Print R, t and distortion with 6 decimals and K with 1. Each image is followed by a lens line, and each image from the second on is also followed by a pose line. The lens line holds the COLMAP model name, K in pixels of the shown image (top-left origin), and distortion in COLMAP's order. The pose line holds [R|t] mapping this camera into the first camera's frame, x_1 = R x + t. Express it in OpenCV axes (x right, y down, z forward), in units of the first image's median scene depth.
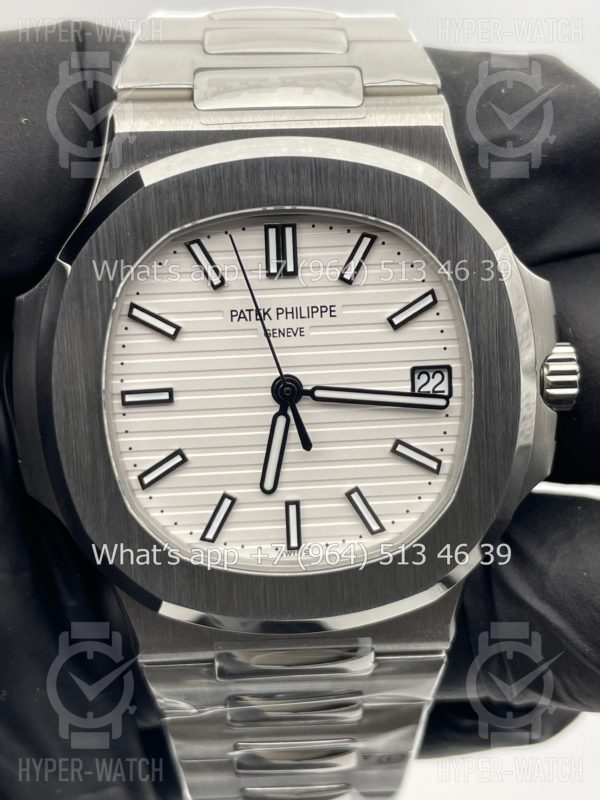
lens RADIAL K [[1259.5, 0, 300.0], [0, 1259.5, 400.0], [0, 0, 1]] dist [0.109557, -0.043844]
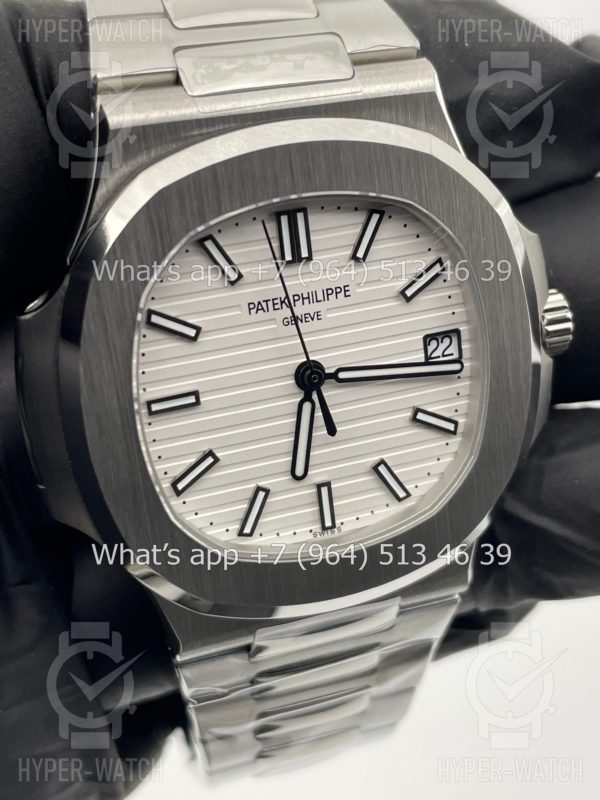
lens RADIAL K [[1259.5, 0, 300.0], [0, 1259.5, 400.0], [0, 0, 1]] dist [0.109557, -0.043844]
pose [[0.960409, -0.141536, 0.239964, -0.256696], [0.110708, 0.984299, 0.137474, -0.125325], [-0.255654, -0.105466, 0.960998, 0.049068]]
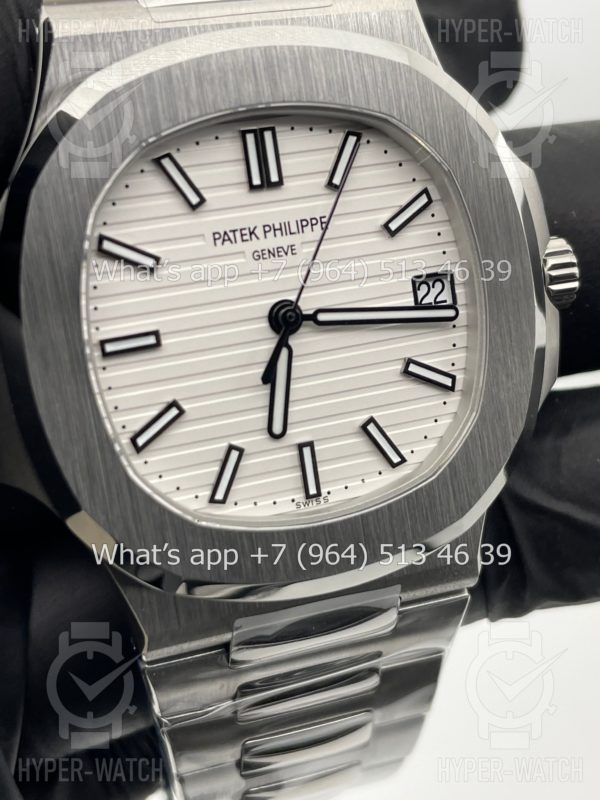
lens RADIAL K [[1259.5, 0, 300.0], [0, 1259.5, 400.0], [0, 0, 1]] dist [0.109557, -0.043844]
pose [[0.959386, -0.133471, 0.248522, -0.226275], [0.142277, 0.989668, -0.017734, 0.066031], [-0.243587, 0.052373, 0.968464, 0.146141]]
